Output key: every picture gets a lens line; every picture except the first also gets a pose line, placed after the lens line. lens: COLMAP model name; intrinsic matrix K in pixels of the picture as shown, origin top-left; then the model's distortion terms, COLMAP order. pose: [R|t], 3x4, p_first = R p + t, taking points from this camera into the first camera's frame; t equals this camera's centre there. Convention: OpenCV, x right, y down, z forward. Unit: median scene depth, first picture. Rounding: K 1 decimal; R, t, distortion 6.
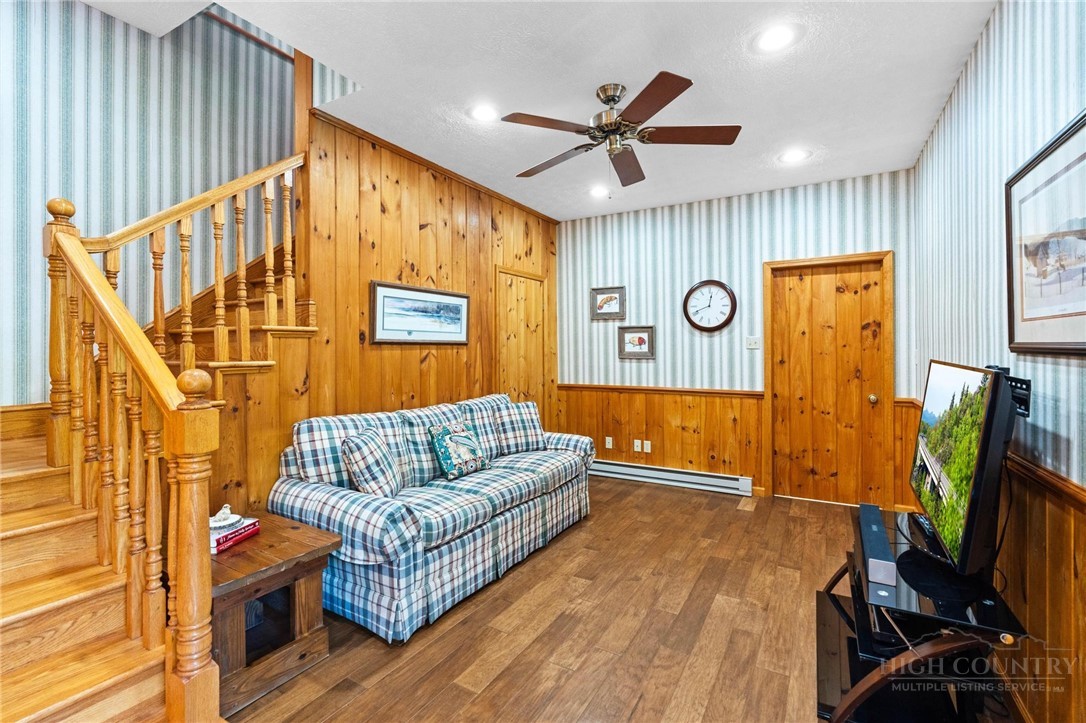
lens RADIAL K [[500.3, 0, 532.4], [0, 500.3, 350.4], [0, 0, 1]] dist [-0.005290, 0.000243]
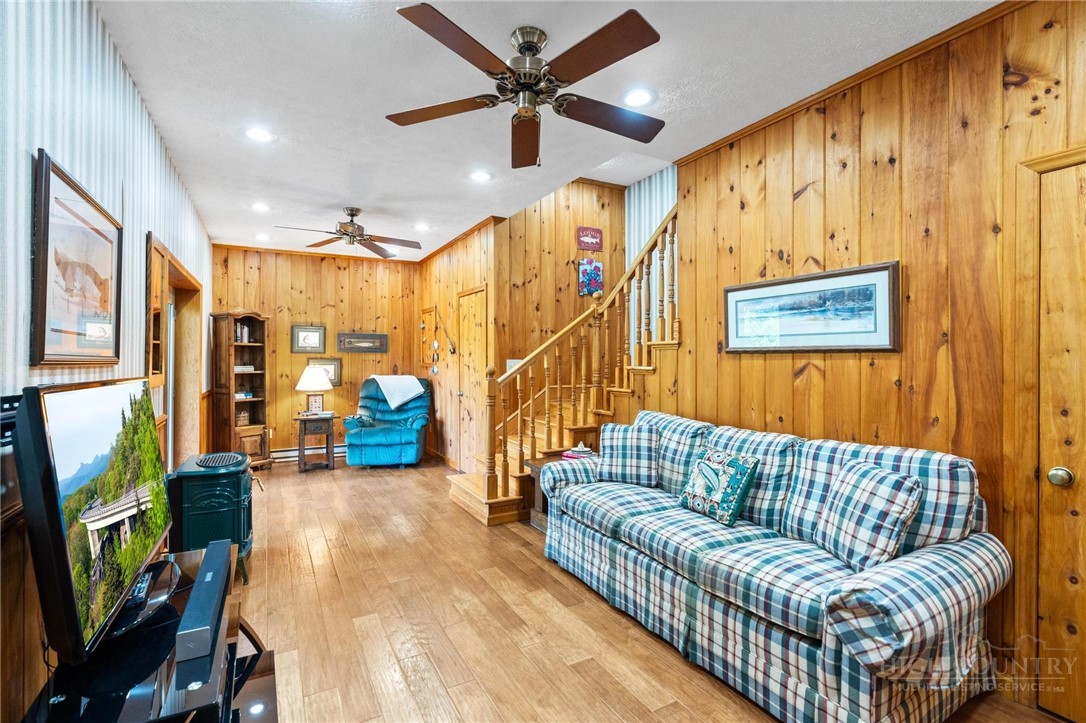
lens RADIAL K [[500.3, 0, 532.4], [0, 500.3, 350.4], [0, 0, 1]] dist [-0.005290, 0.000243]
pose [[-0.524303, -0.007824, -0.851496, 0.691522], [0.001221, 0.999950, -0.009940, -0.008597], [0.851531, -0.006251, -0.524267, 1.170640]]
